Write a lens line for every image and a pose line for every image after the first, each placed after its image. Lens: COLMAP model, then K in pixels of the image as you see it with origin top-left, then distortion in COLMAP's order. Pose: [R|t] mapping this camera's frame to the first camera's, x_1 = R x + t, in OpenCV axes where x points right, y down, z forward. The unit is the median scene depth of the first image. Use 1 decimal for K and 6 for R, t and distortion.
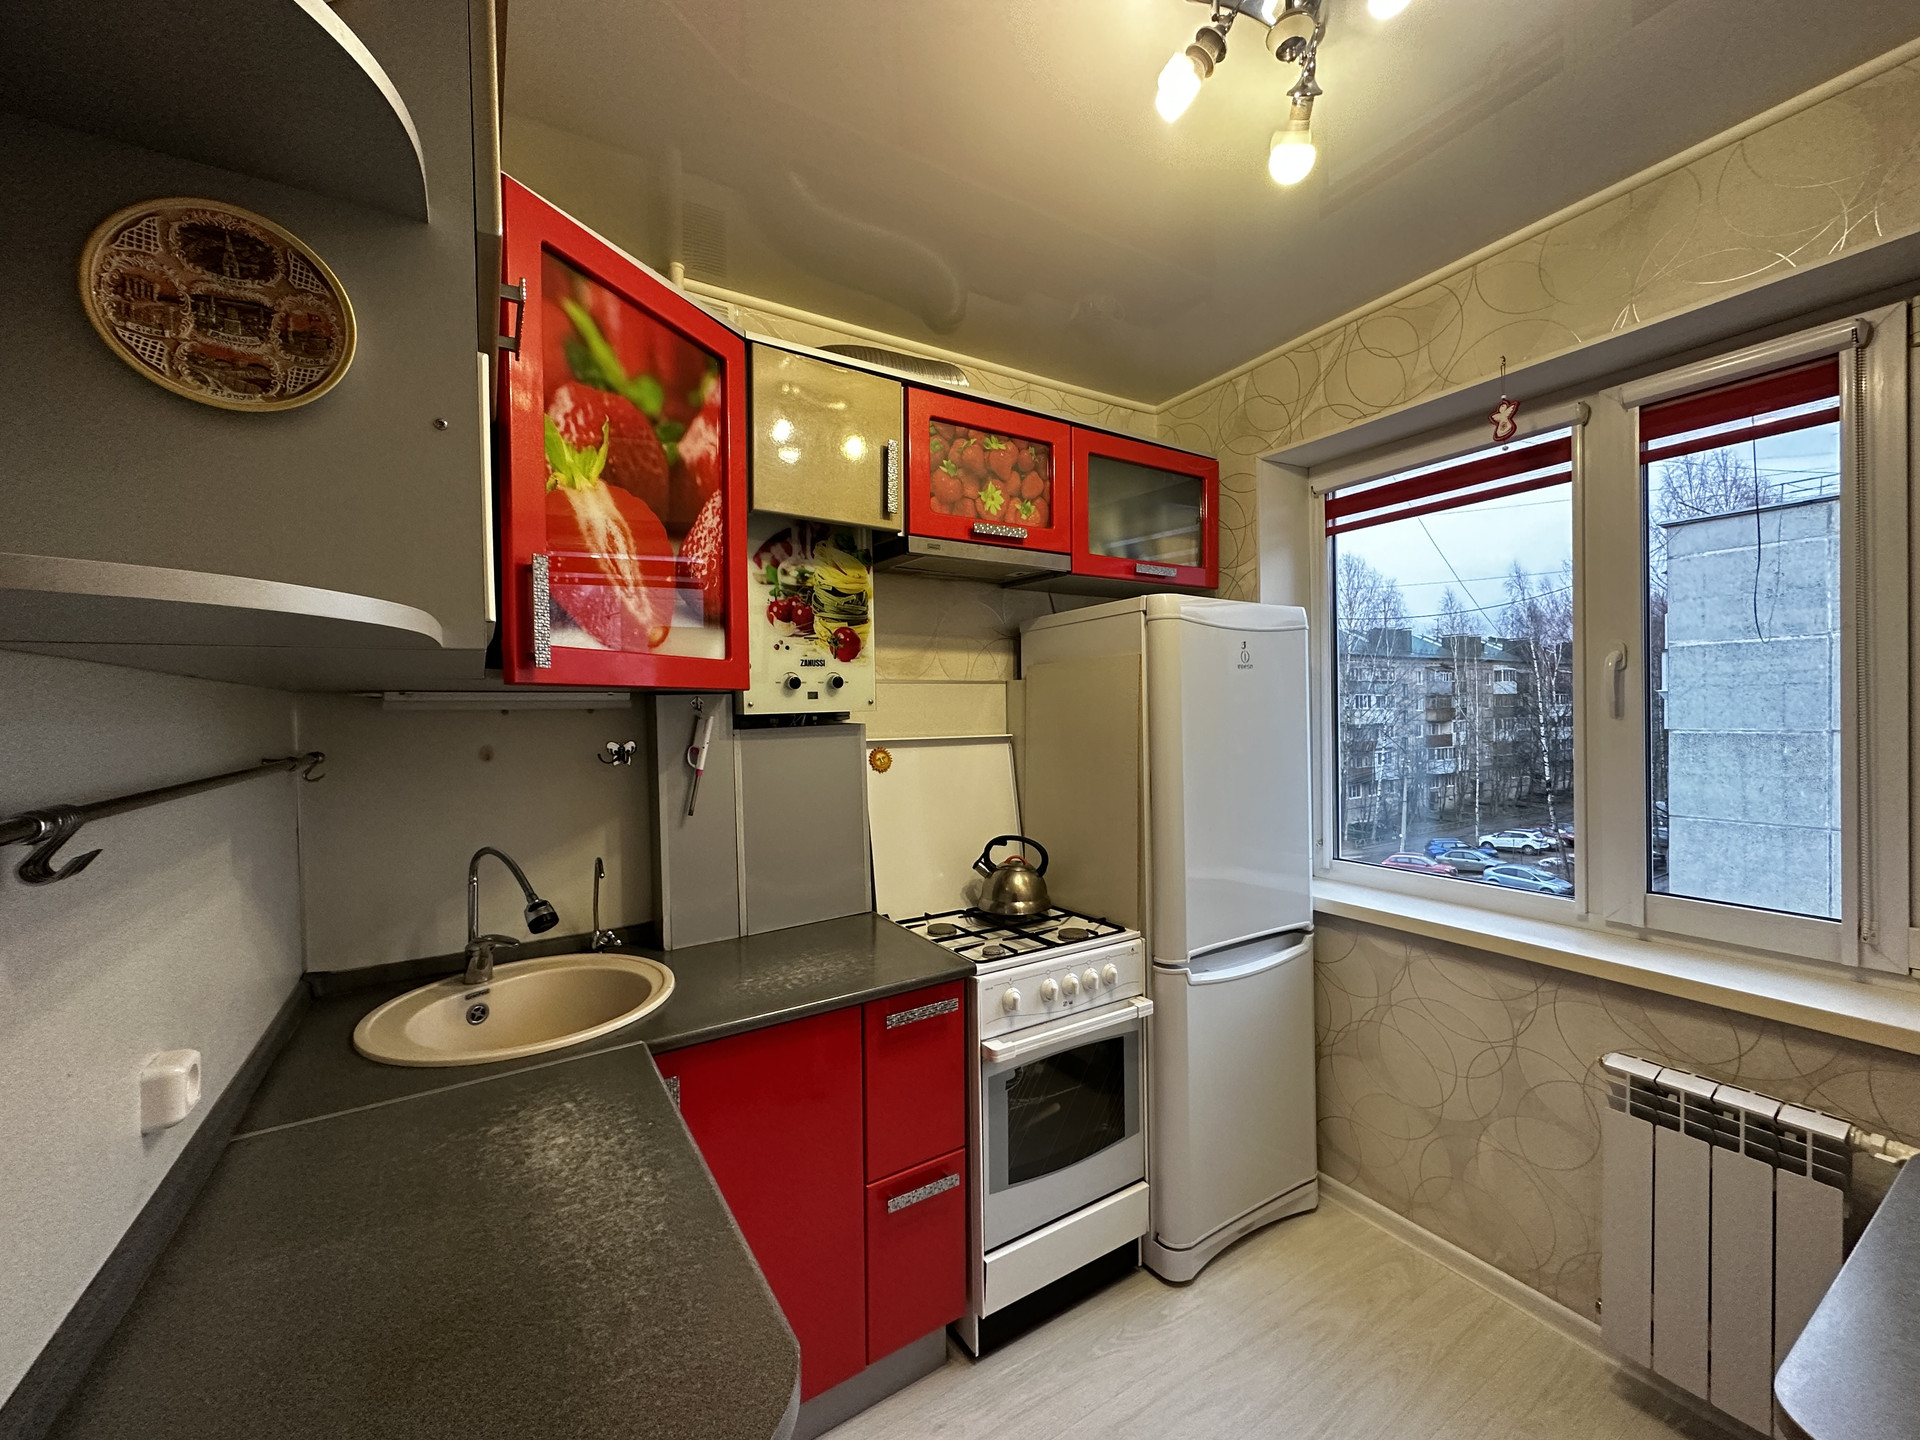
lens RADIAL K [[762.8, 0, 959.4], [0, 762.8, 720.4], [0, 0, 1]] dist [-0.001653, 0.000160]
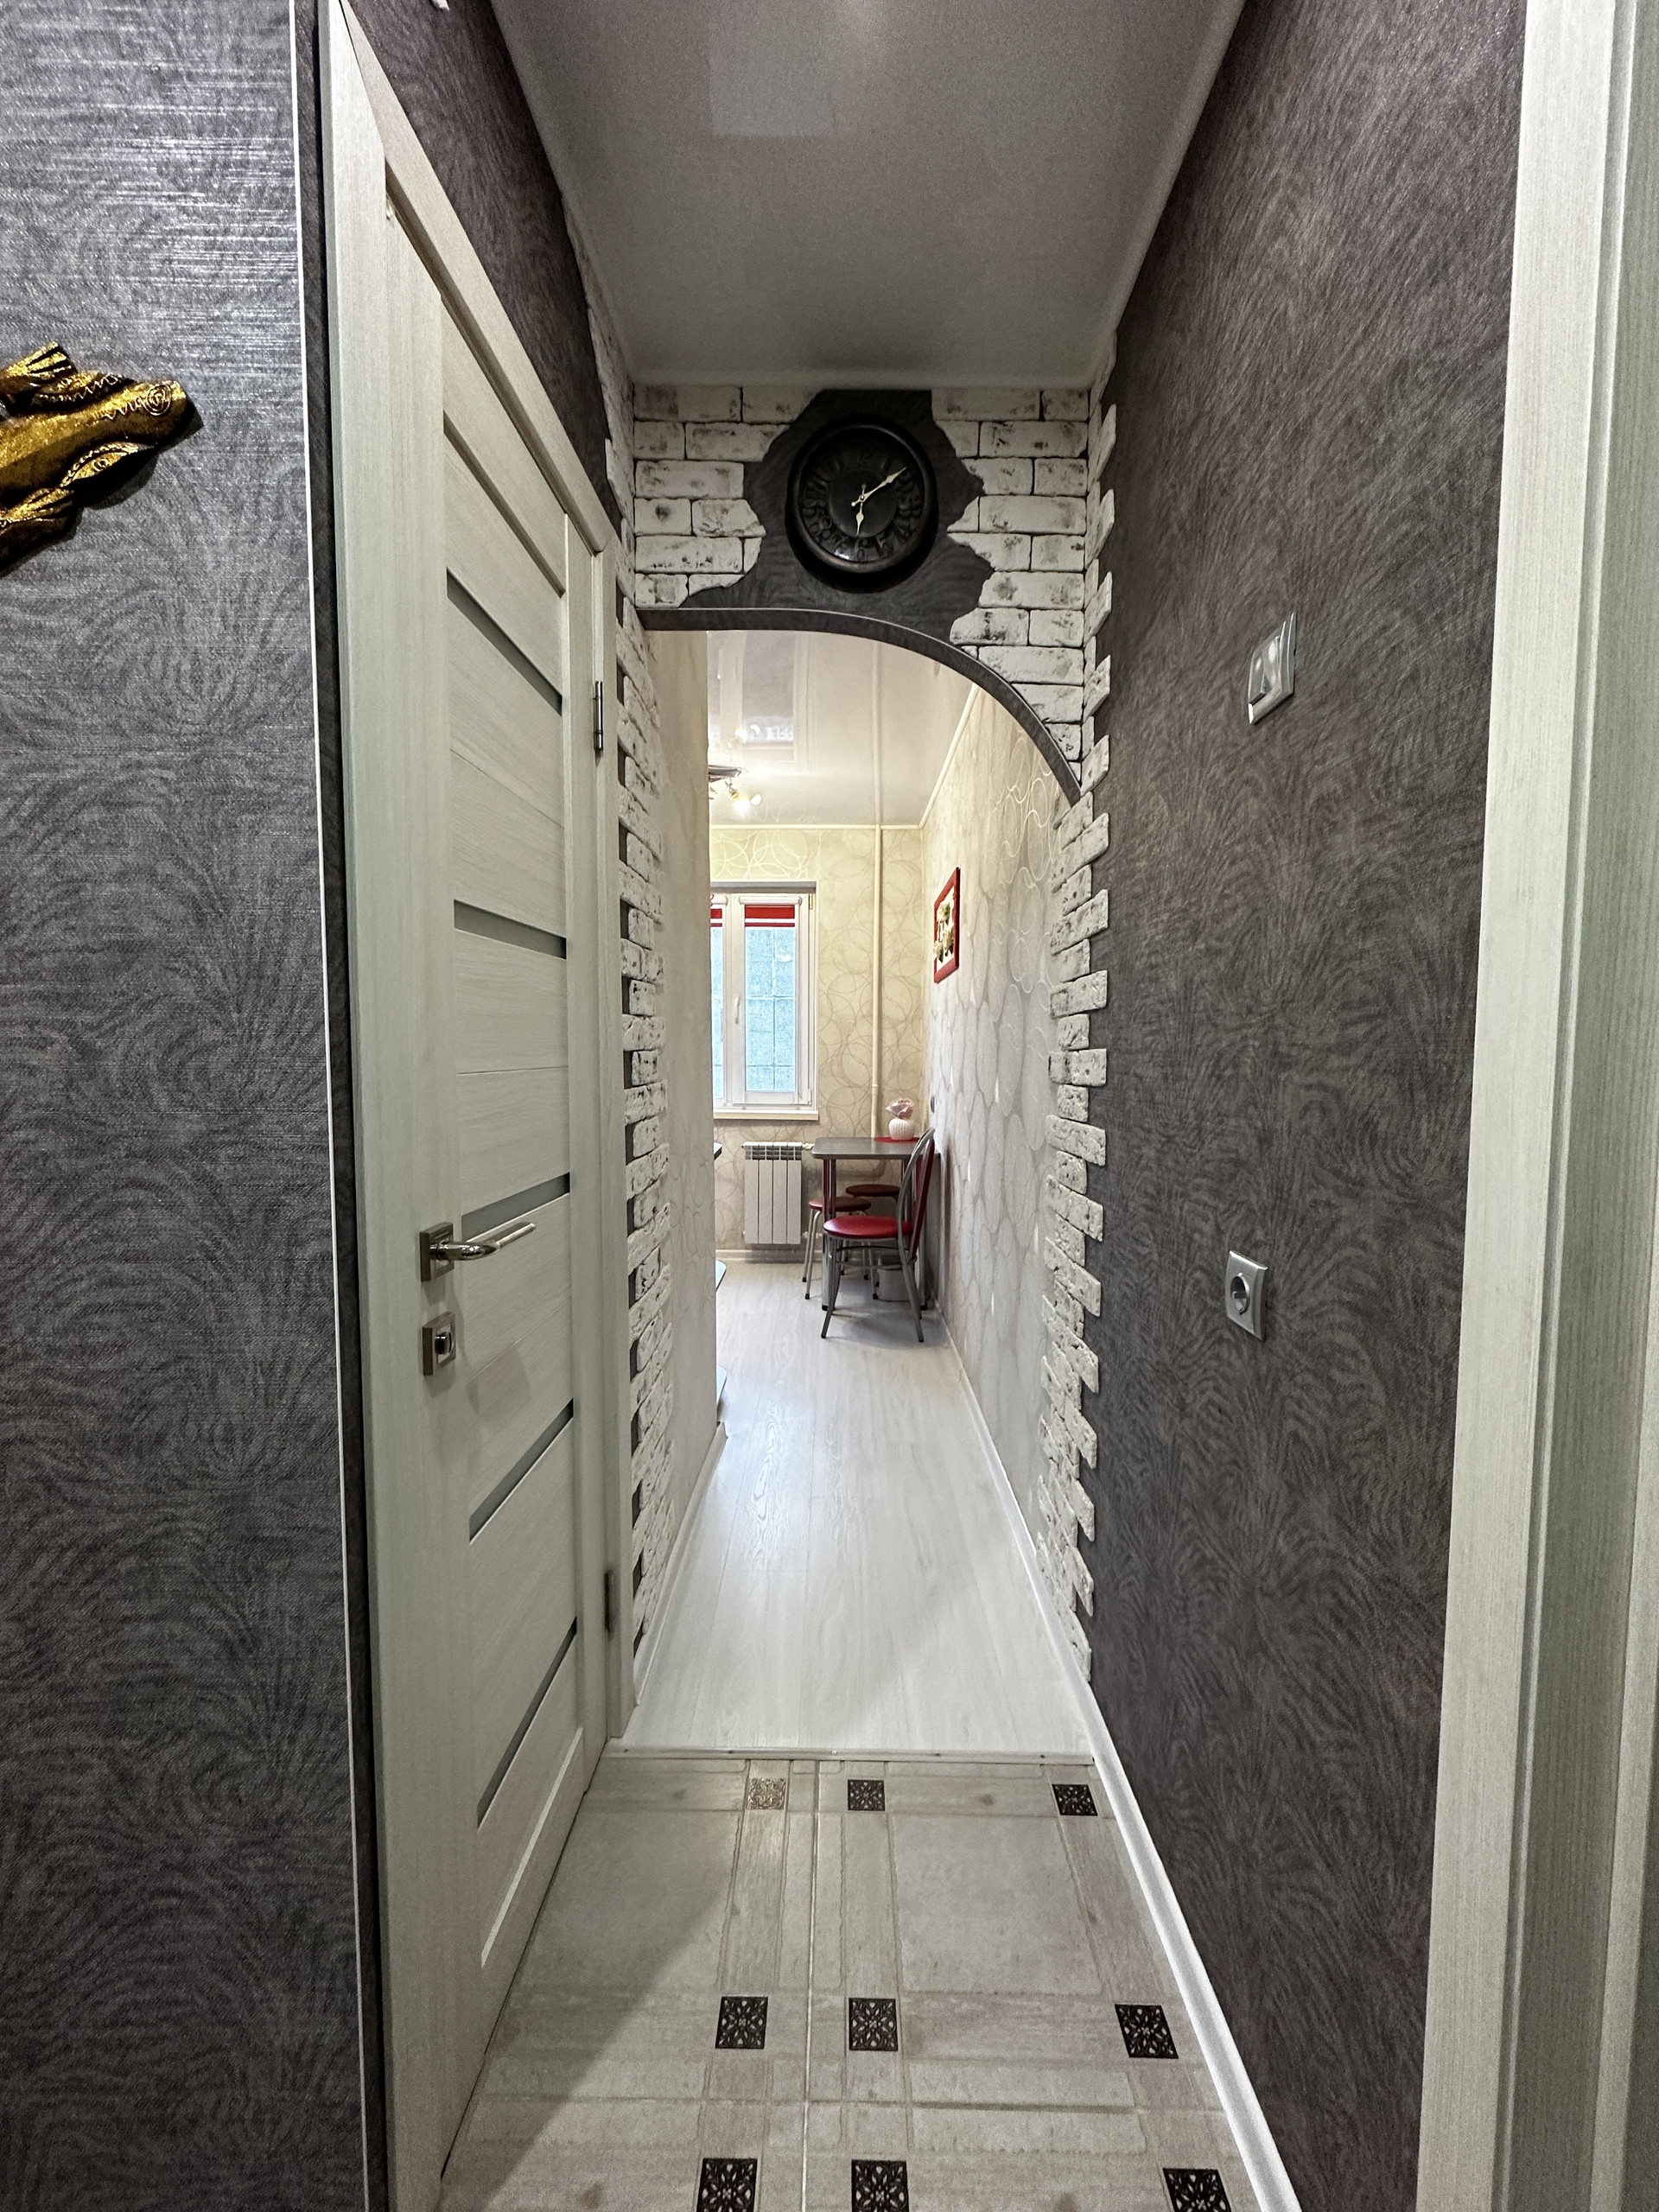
lens RADIAL K [[878.9, 0, 831.7], [0, 878.9, 1107.1], [0, 0, 1]] dist [-0.001653, 0.000160]
pose [[0.534819, -0.042769, 0.843883, -1.487331], [-0.003100, 0.998612, 0.052576, 0.121853], [-0.844961, -0.030735, 0.533944, -0.868498]]
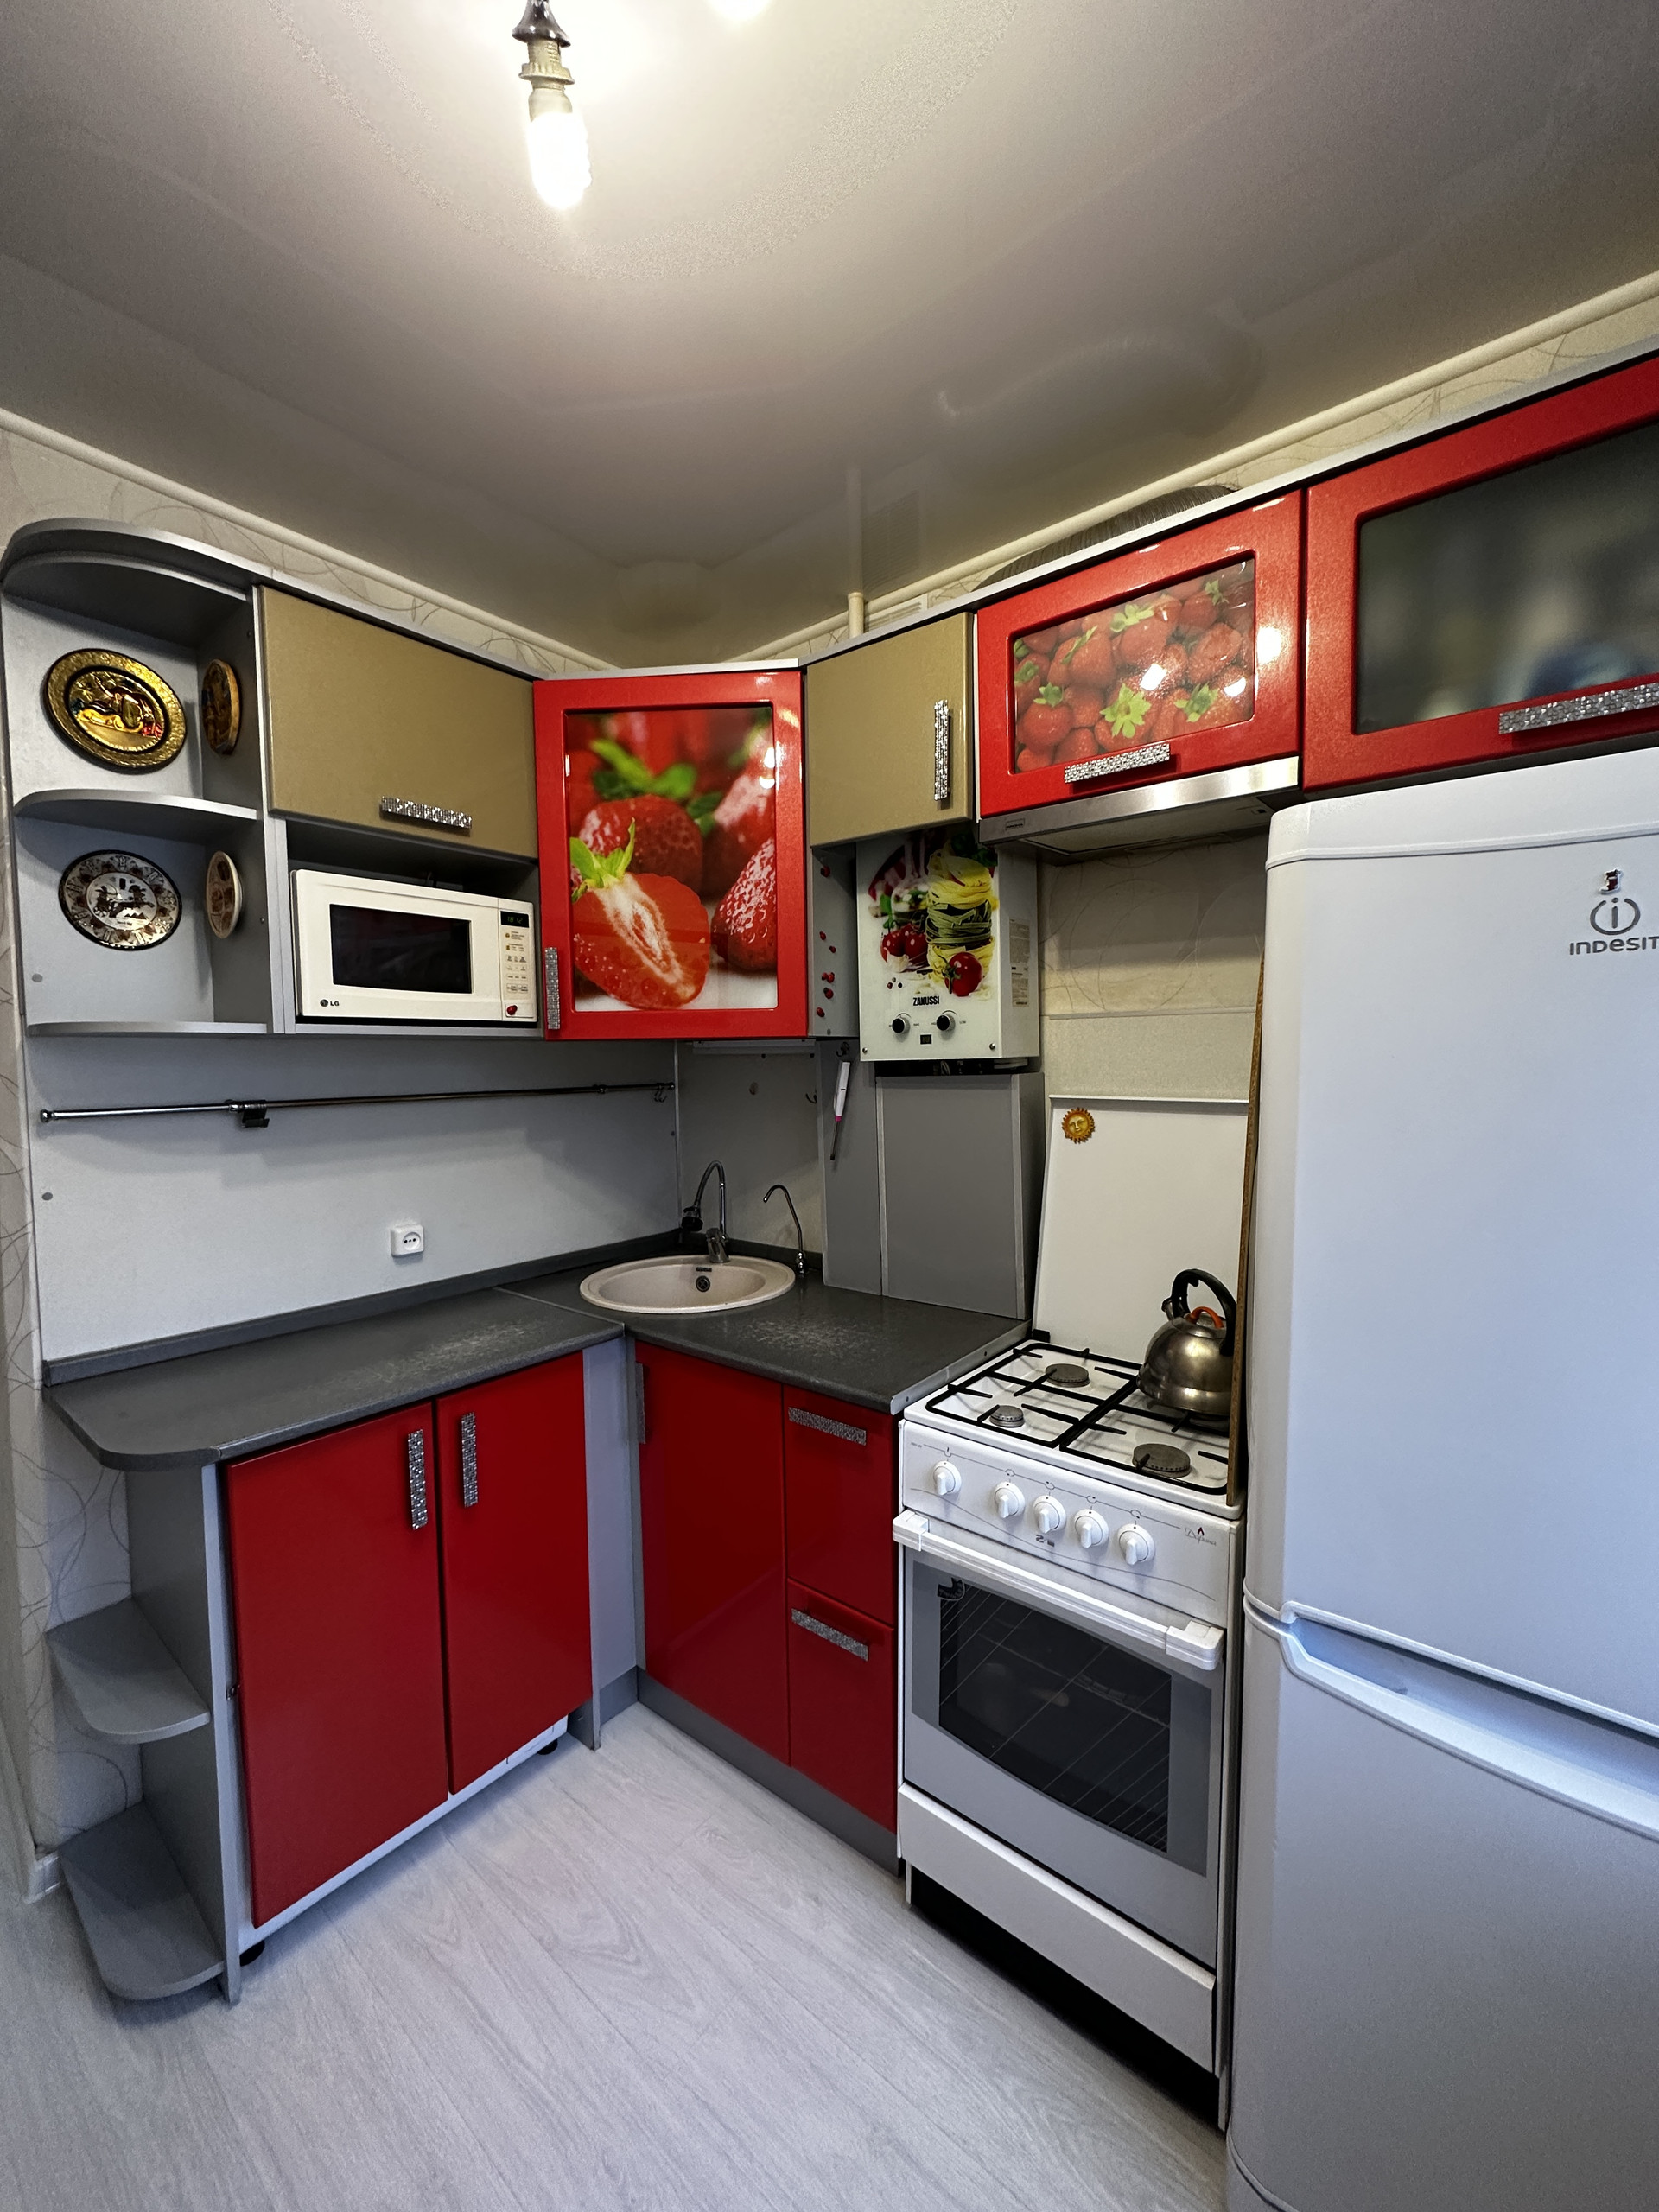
lens RADIAL K [[878.9, 0, 829.2], [0, 878.9, 1106.9], [0, 0, 1]] dist [-0.001653, 0.000160]
pose [[0.316230, 0.068786, -0.946186, 0.722486], [-0.005329, 0.997481, 0.070734, -0.027189], [0.948668, -0.017326, 0.315800, 0.608096]]
